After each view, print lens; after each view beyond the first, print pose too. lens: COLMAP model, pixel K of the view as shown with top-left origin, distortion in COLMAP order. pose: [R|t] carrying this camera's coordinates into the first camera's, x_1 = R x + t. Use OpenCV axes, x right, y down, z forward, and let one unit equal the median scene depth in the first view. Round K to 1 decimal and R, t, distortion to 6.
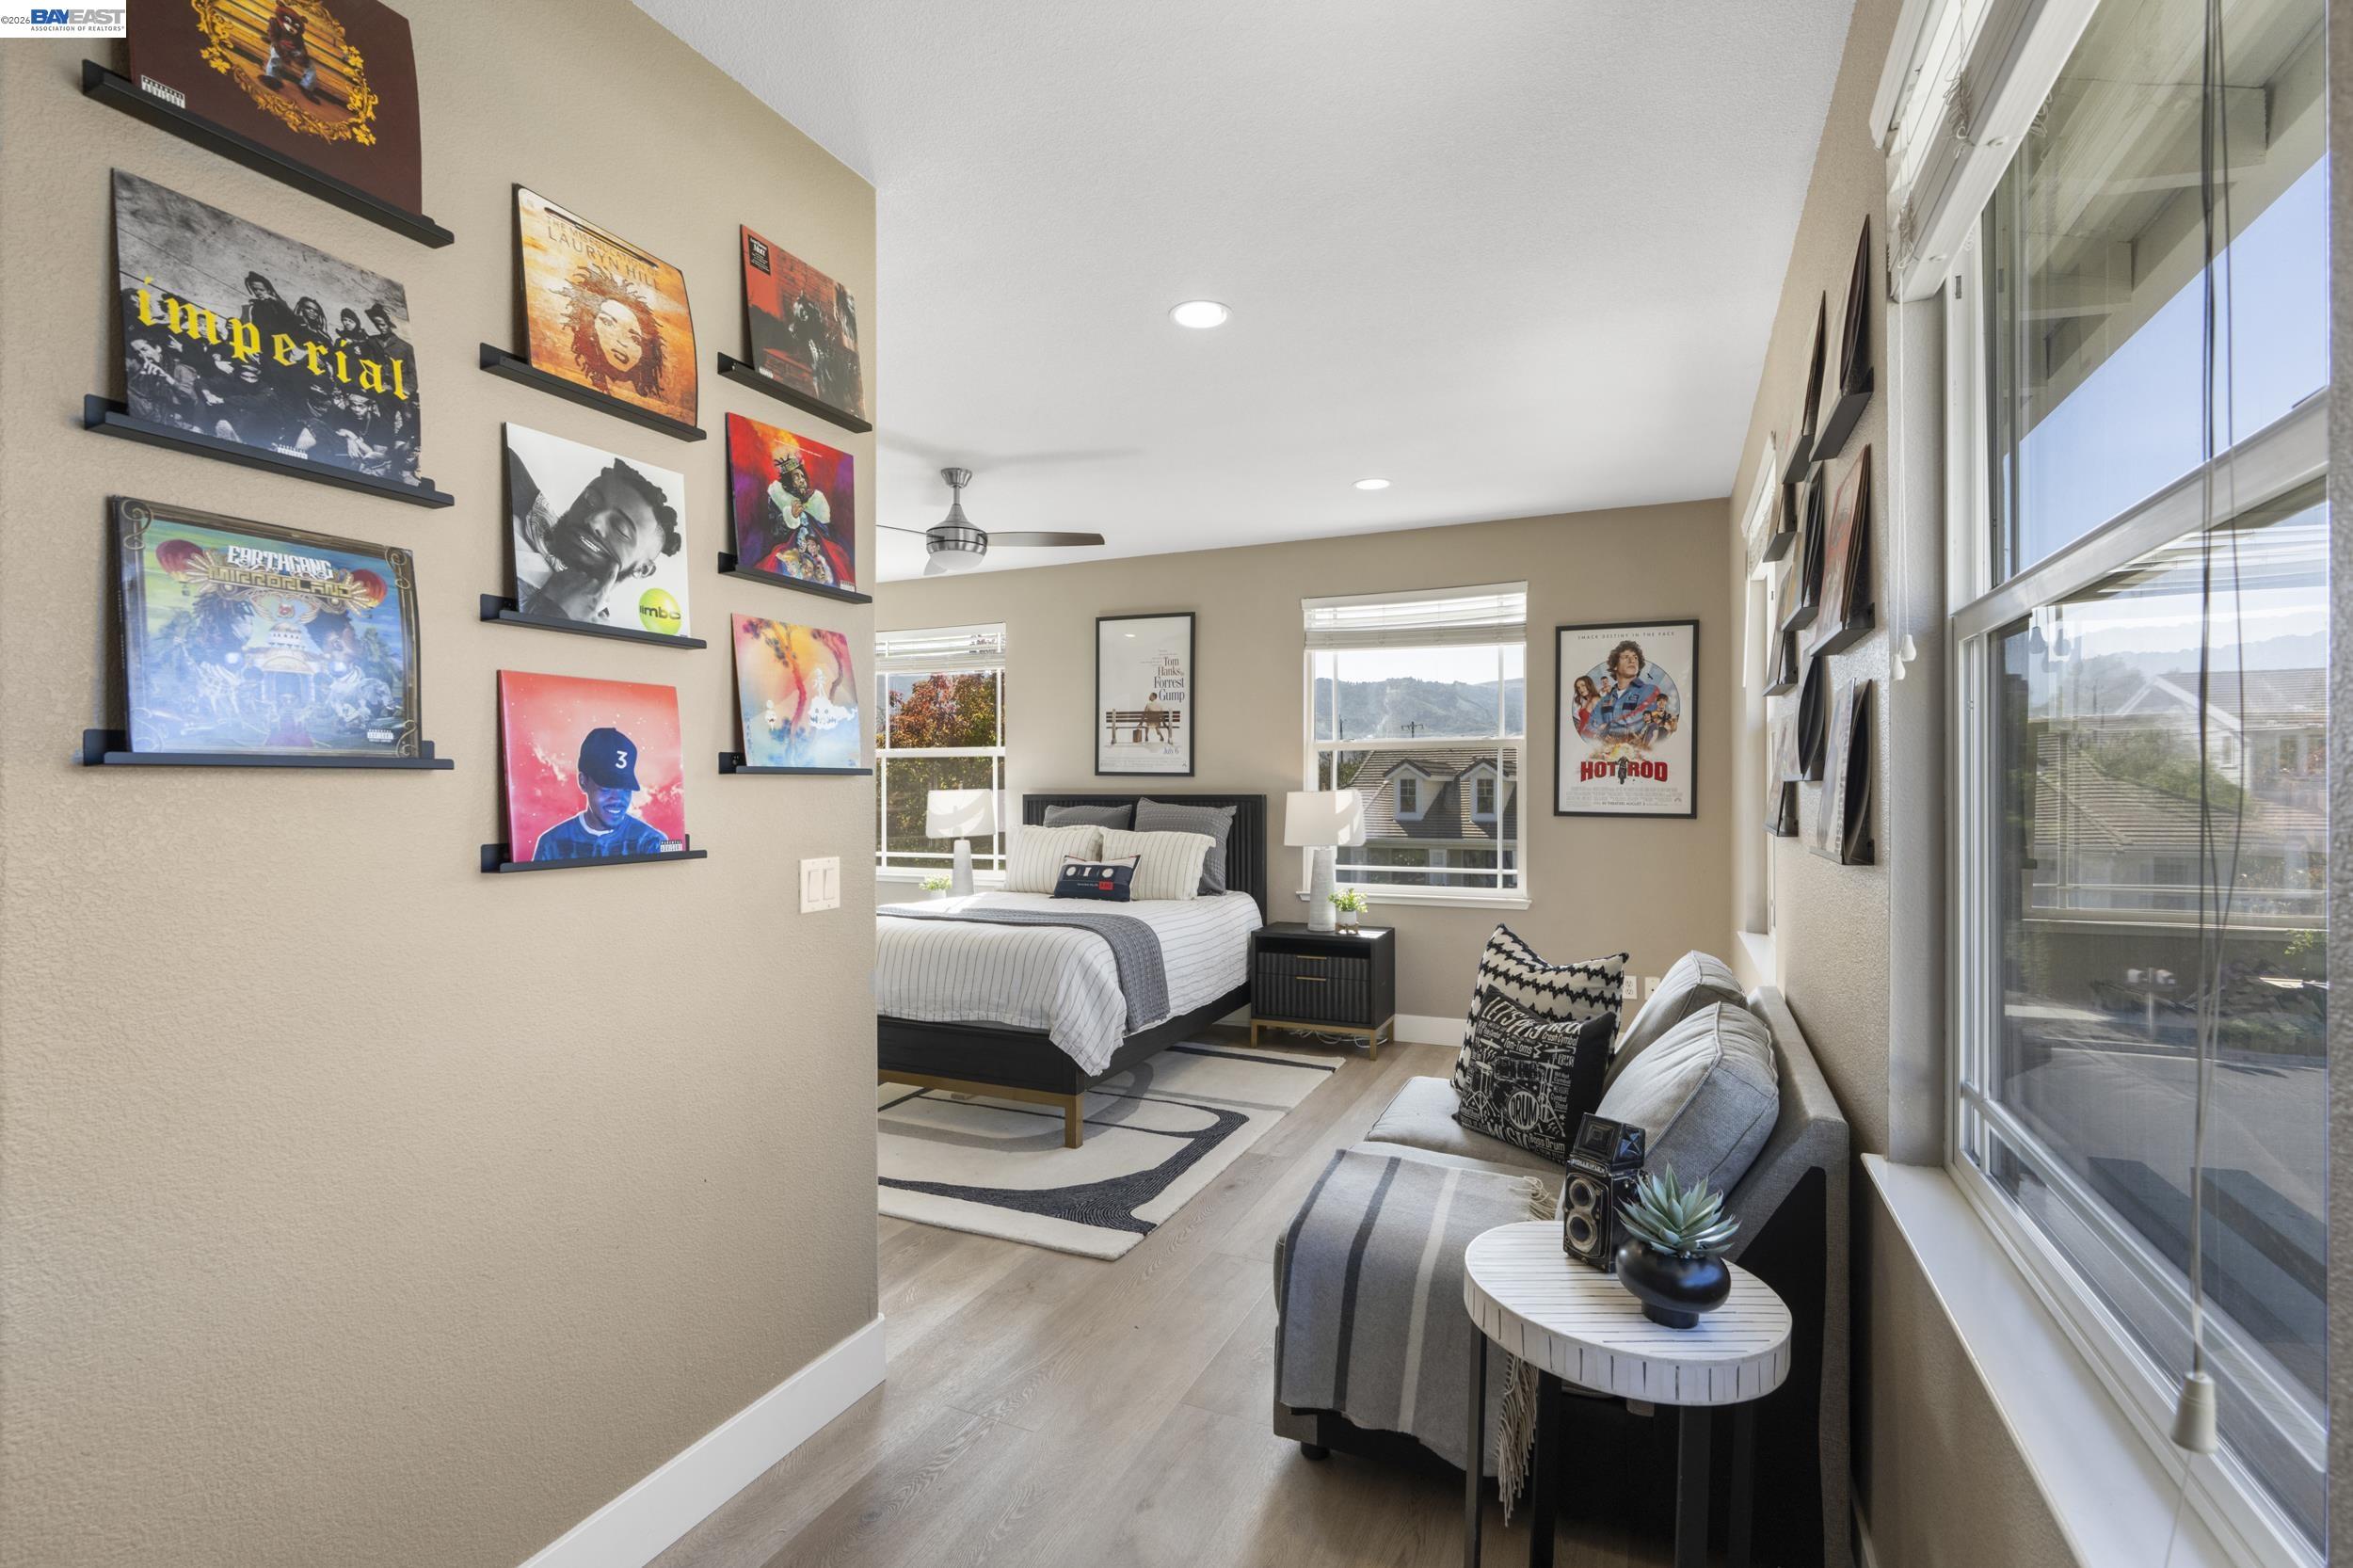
lens RADIAL K [[1066.0, 0, 1173.3], [0, 1066.0, 789.6], [0, 0, 1]] dist [-0.004299, 0.001840]
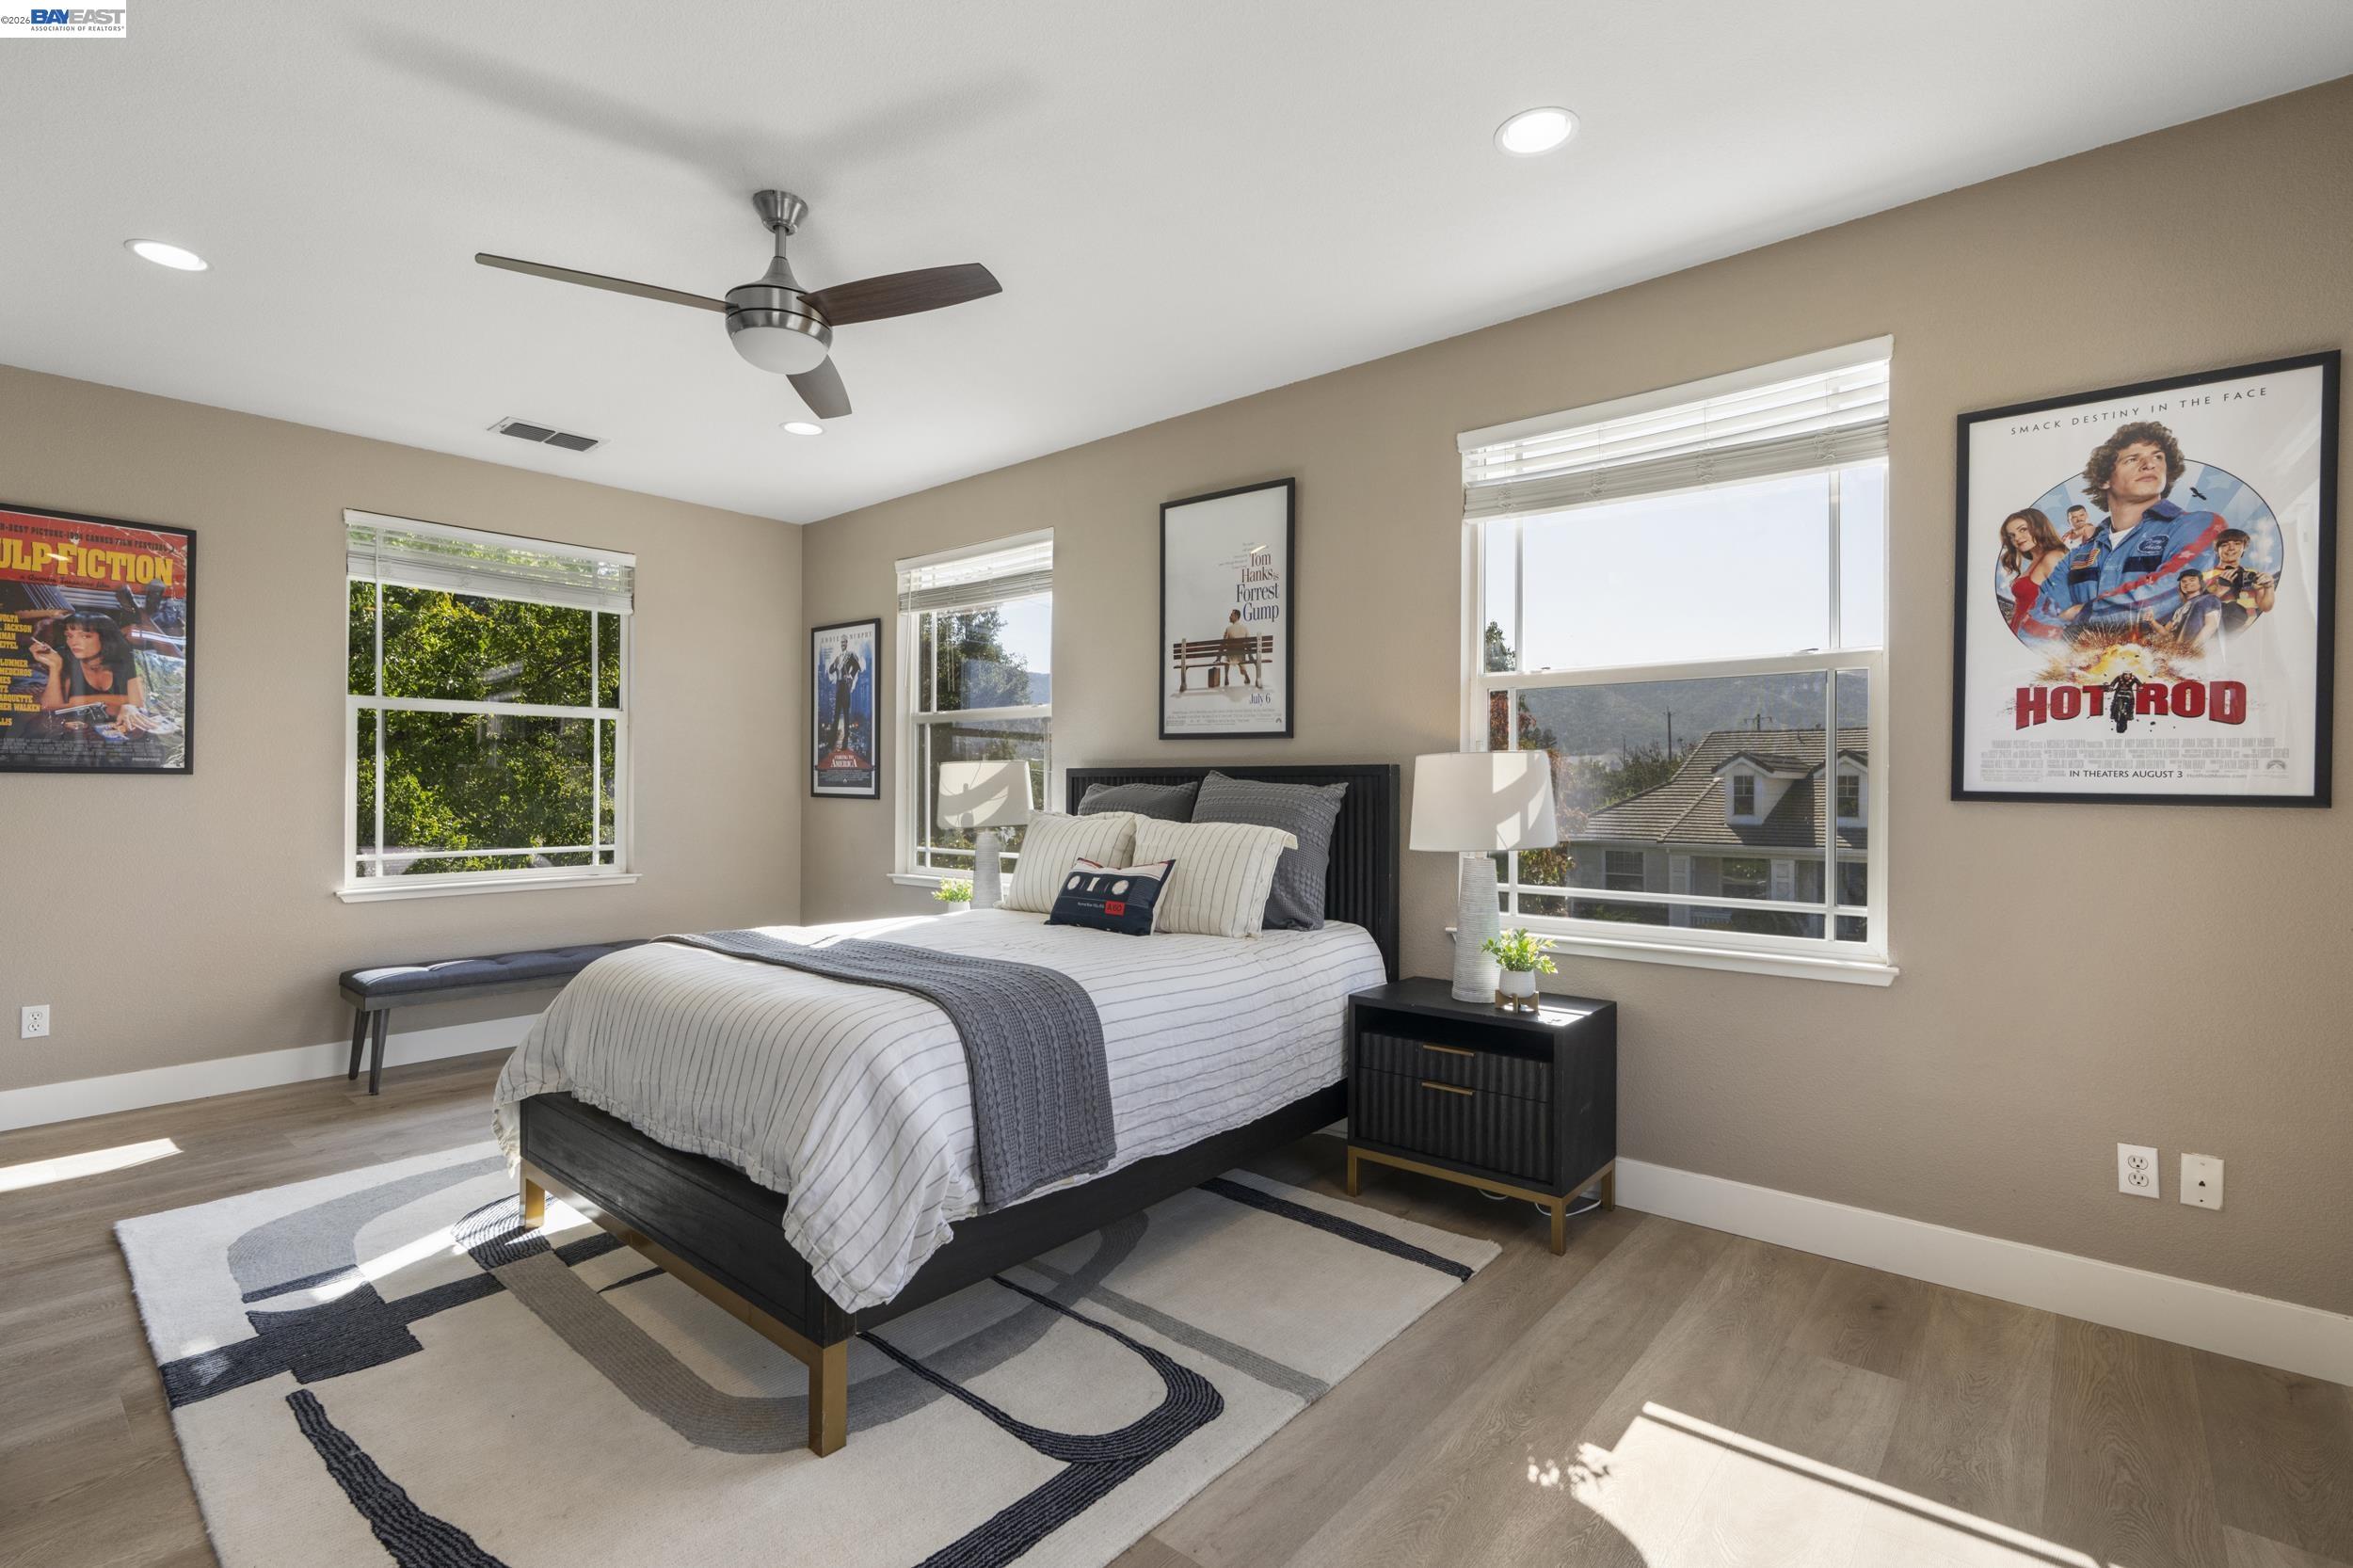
lens RADIAL K [[1066.0, 0, 1184.7], [0, 1066.0, 786.2], [0, 0, 1]] dist [-0.004299, 0.001840]
pose [[0.962113, 0.006092, -0.272583, 0.144438], [-0.007044, 0.999972, -0.002511, 0.020628], [0.272560, 0.004336, 0.962129, 0.412763]]
